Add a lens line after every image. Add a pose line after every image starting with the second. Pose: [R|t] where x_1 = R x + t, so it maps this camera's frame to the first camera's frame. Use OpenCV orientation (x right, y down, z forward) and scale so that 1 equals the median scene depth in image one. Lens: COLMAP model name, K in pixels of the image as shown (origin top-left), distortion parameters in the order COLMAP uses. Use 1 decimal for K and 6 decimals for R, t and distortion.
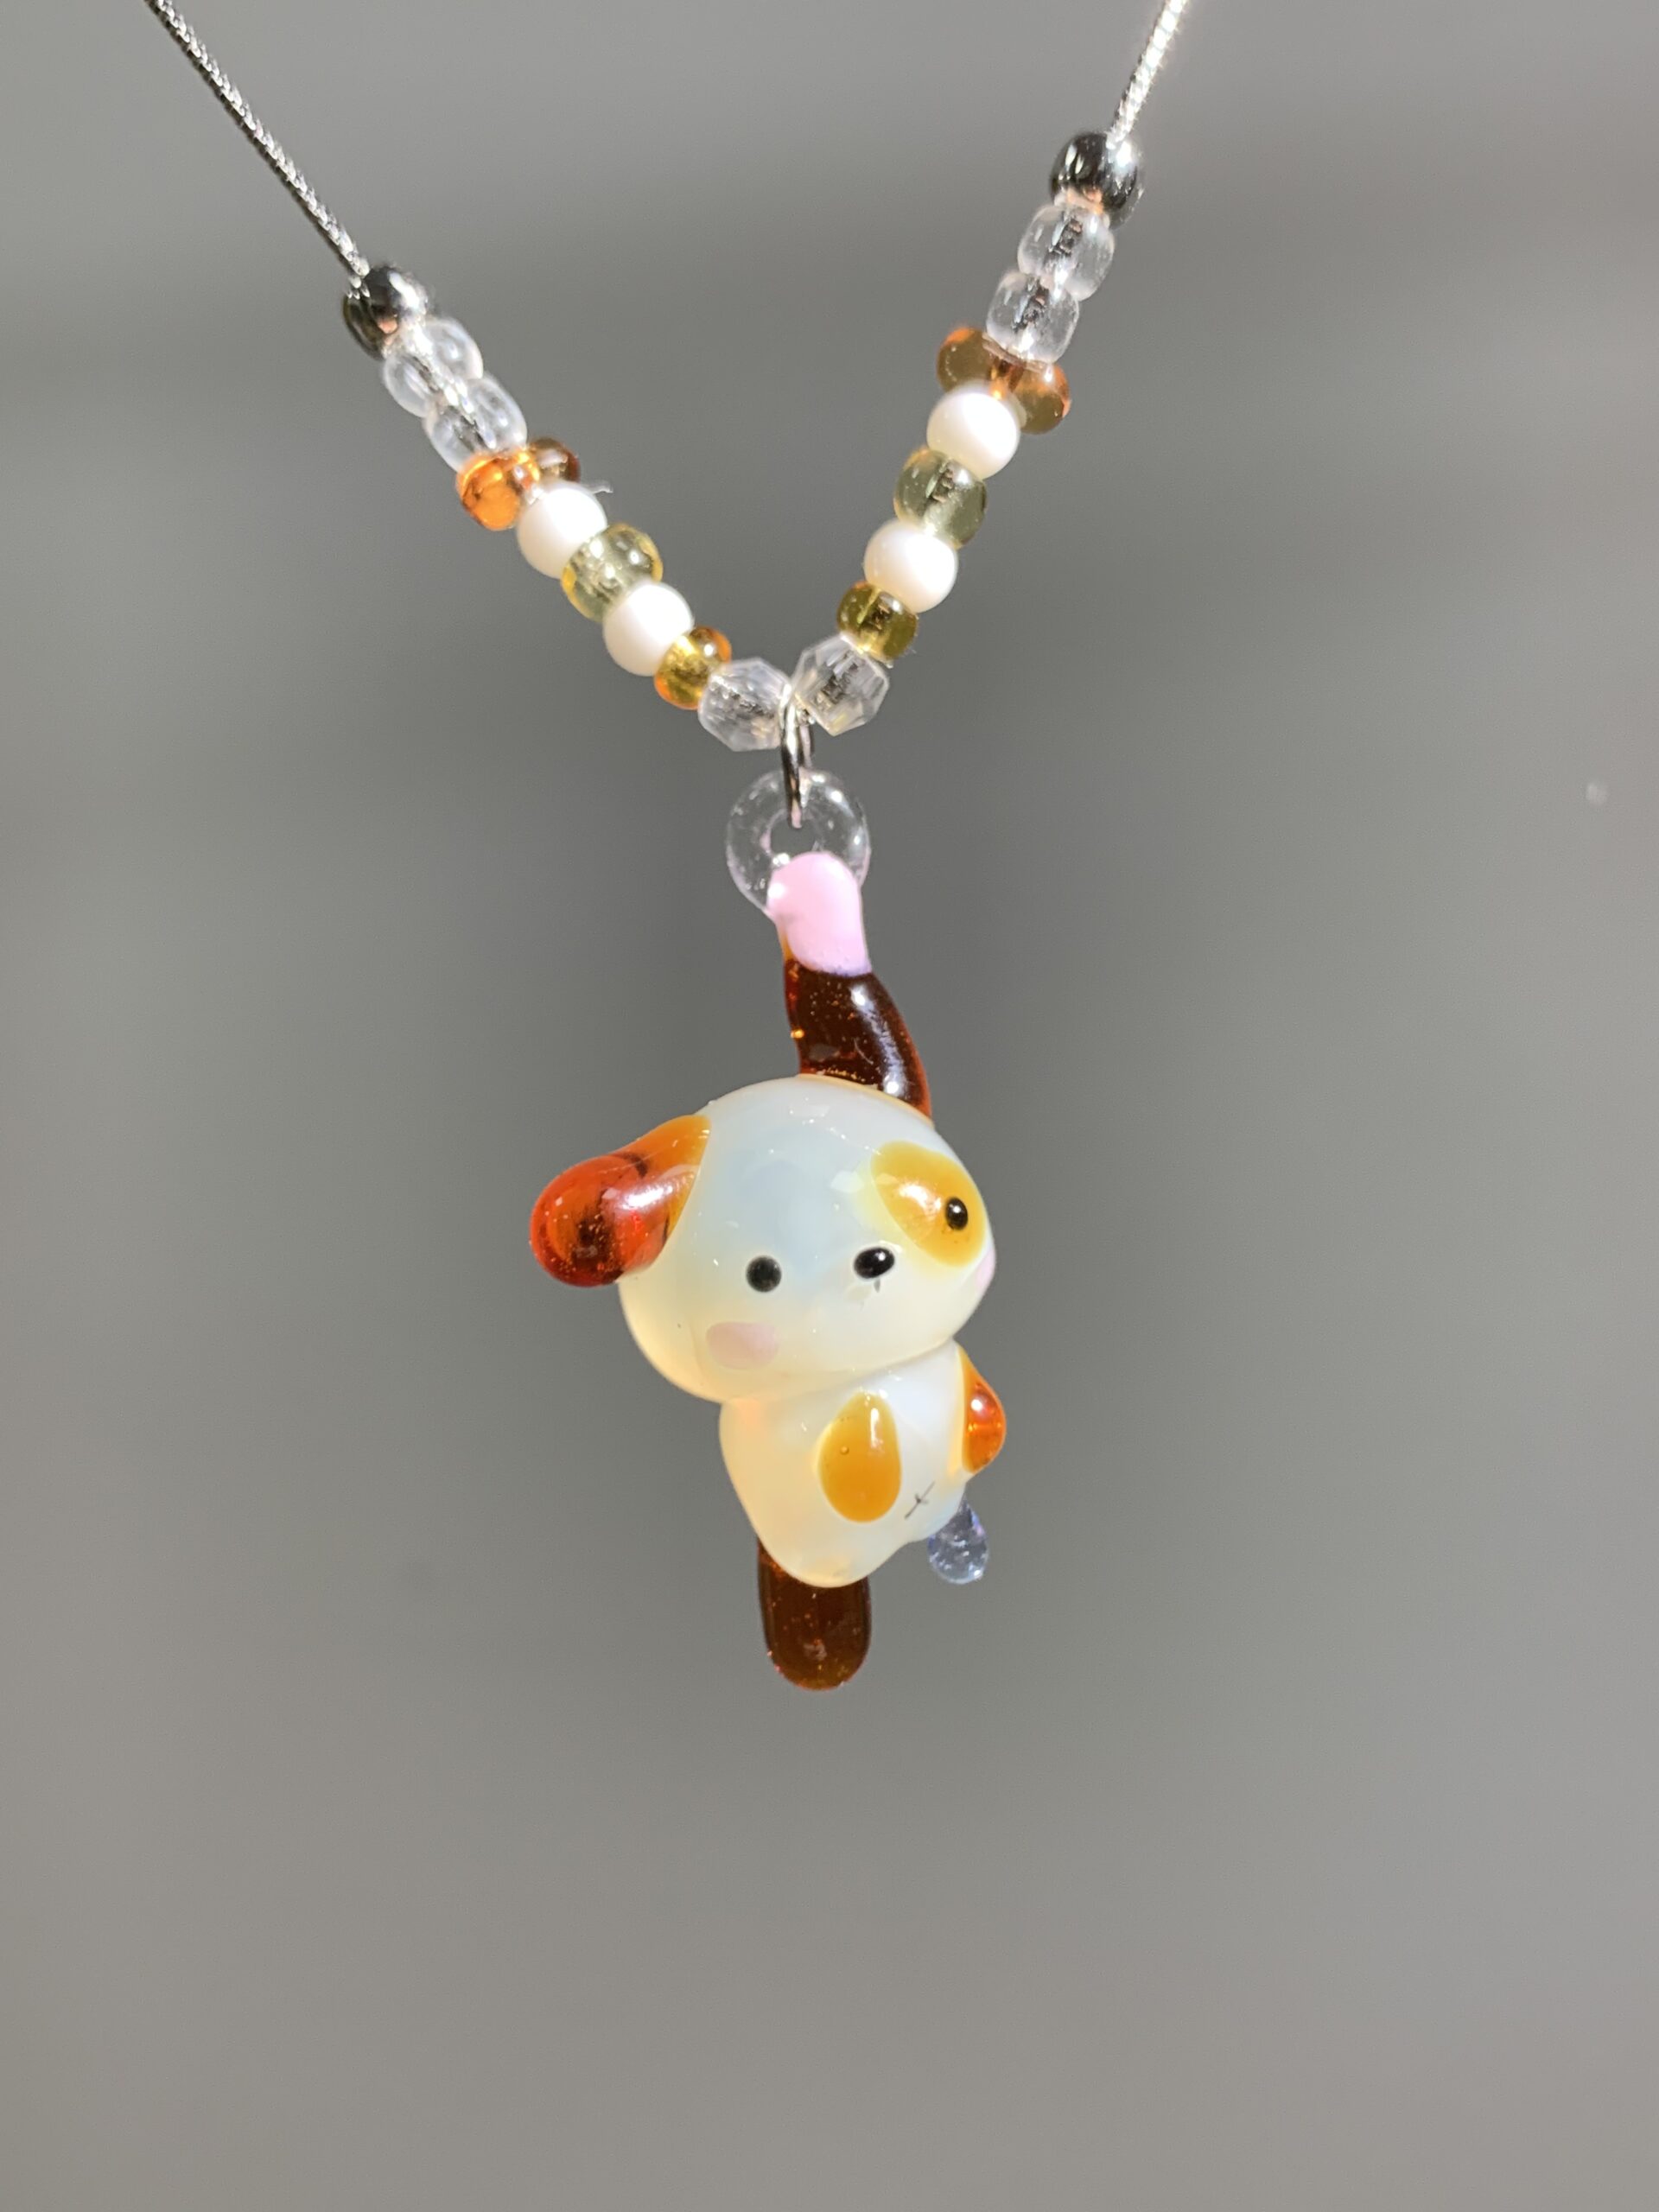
lens RADIAL K [[2300.4, 0, 831.7], [0, 2300.4, 1102.6], [0, 0, 1]] dist [-0.061956, 0.000000]
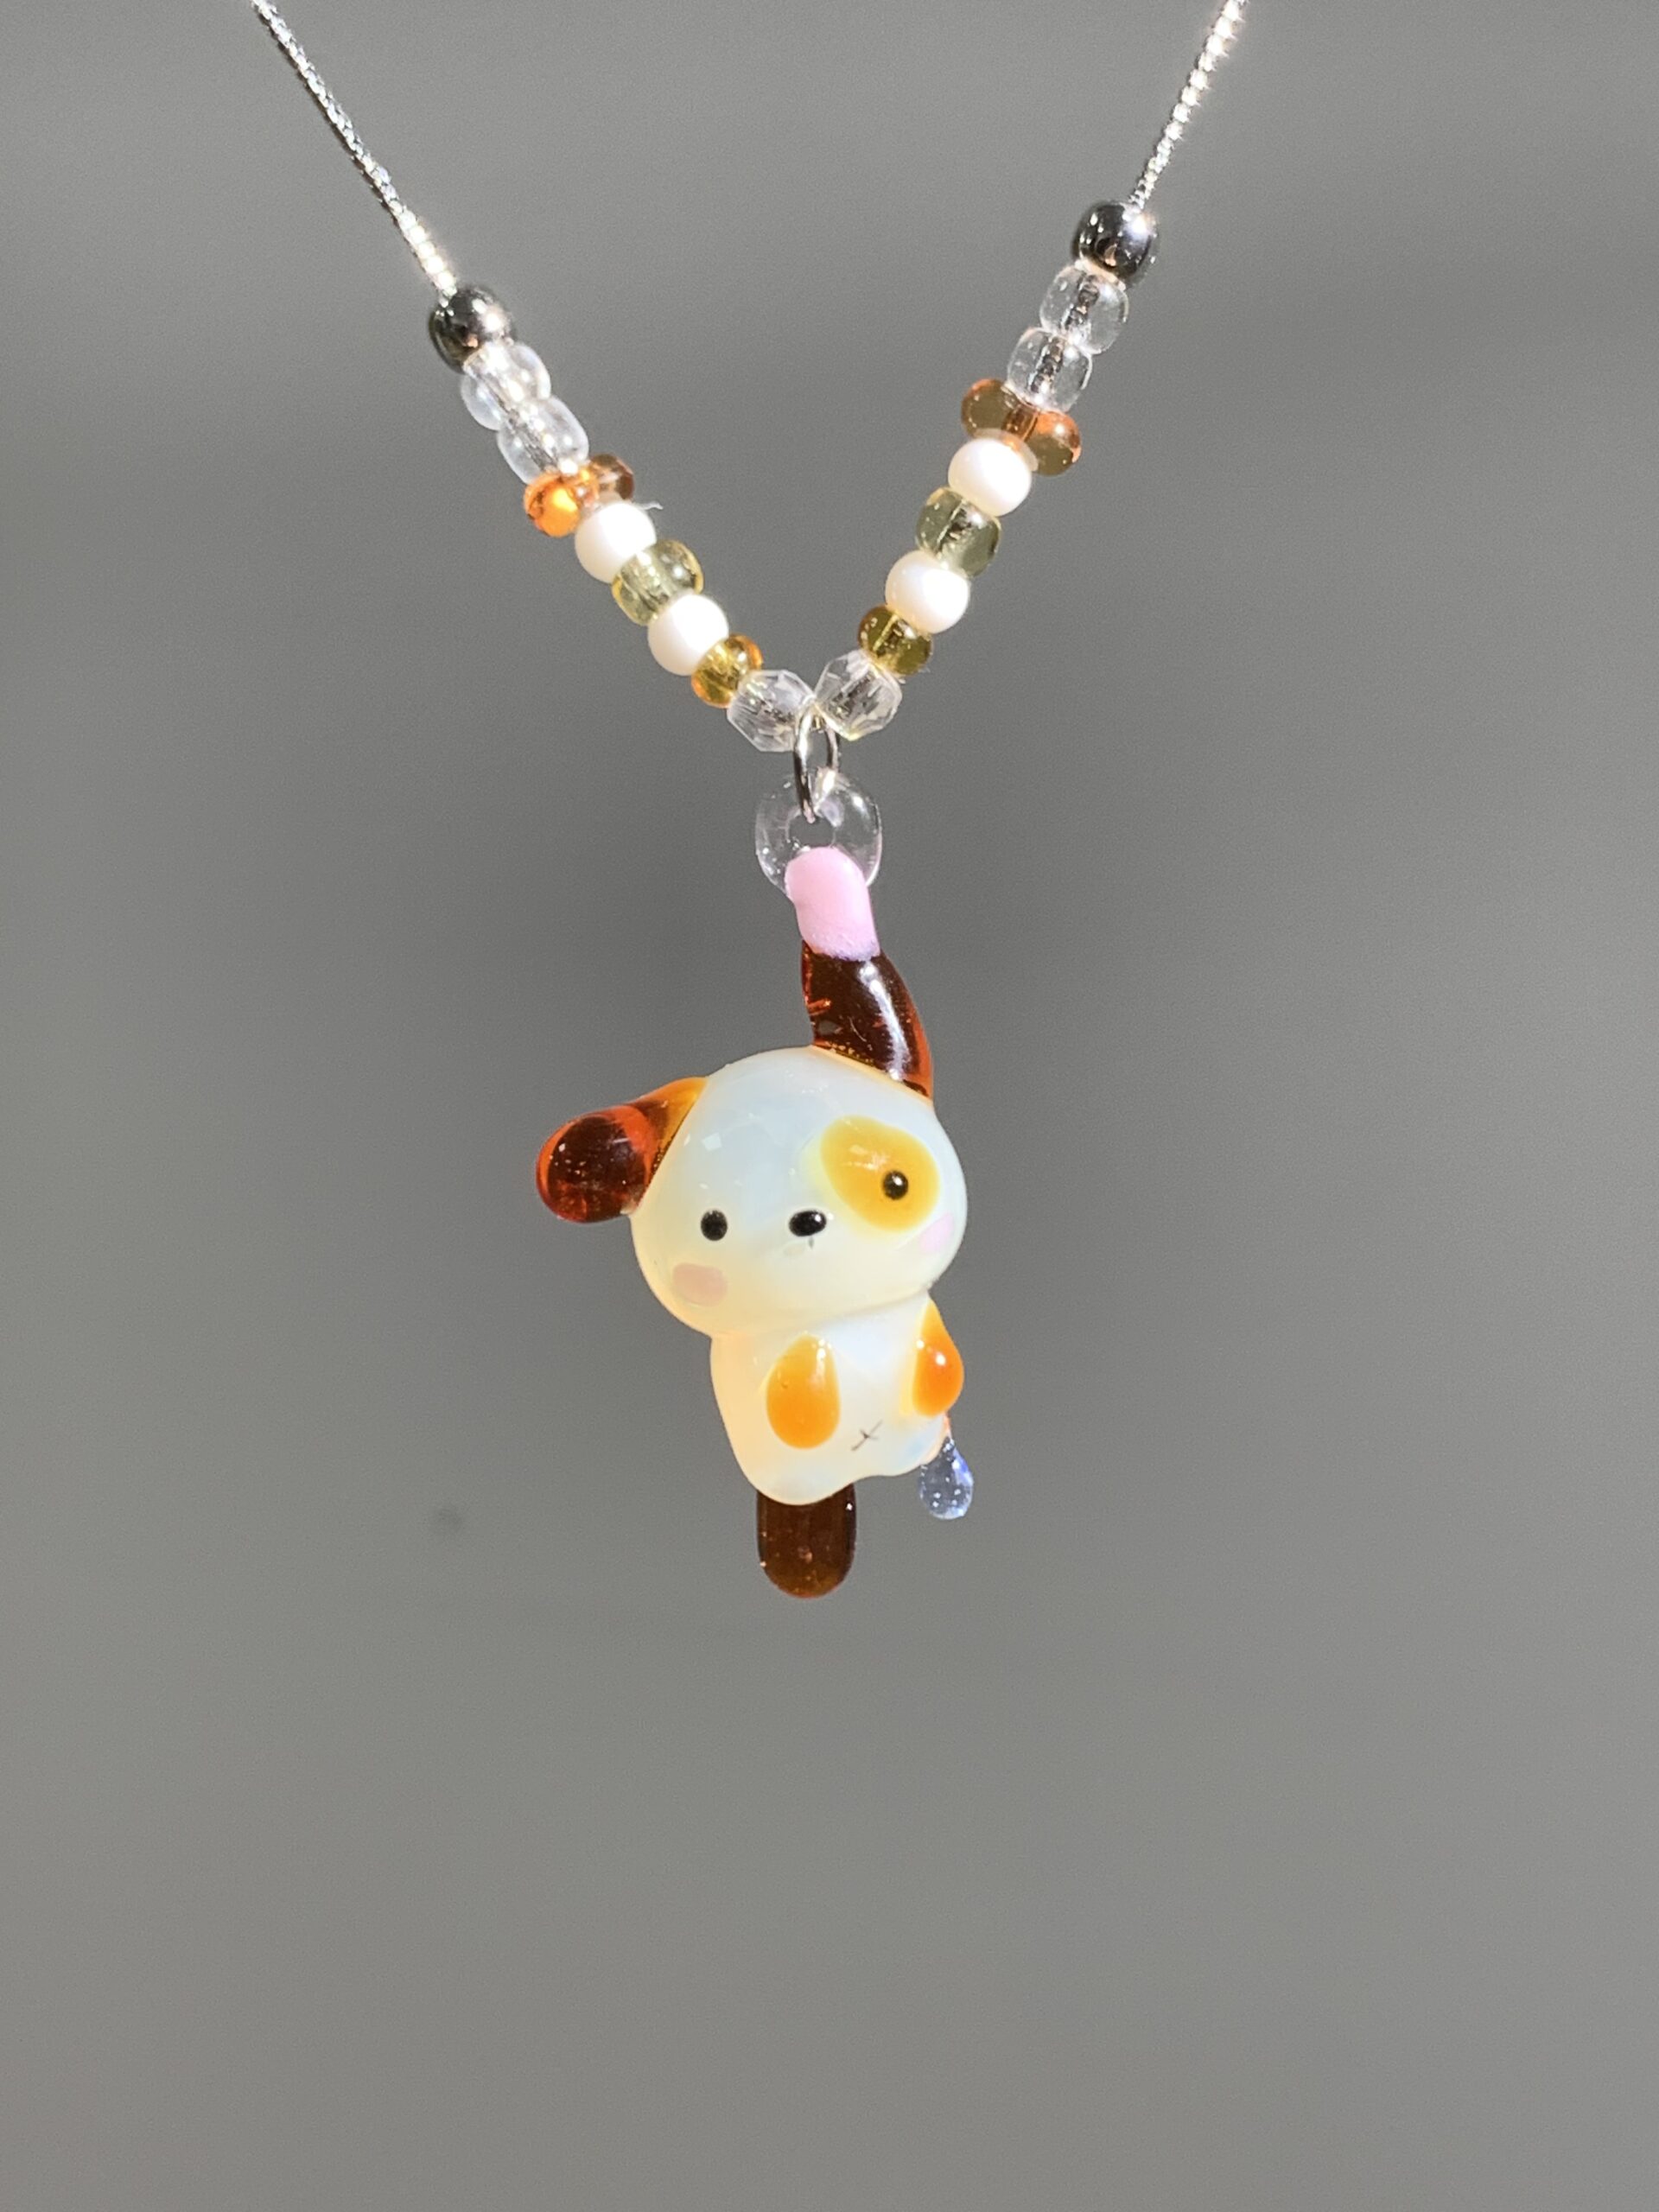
lens RADIAL K [[3386.5, 0, 831.4], [0, 3386.5, 1113.9], [0, 0, 1]] dist [0.155758, 0.000000]
pose [[0.989825, 0.075720, -0.120467, 0.206190], [-0.069876, 0.996198, 0.052026, -0.068241], [0.123949, -0.043079, 0.991353, -0.634380]]
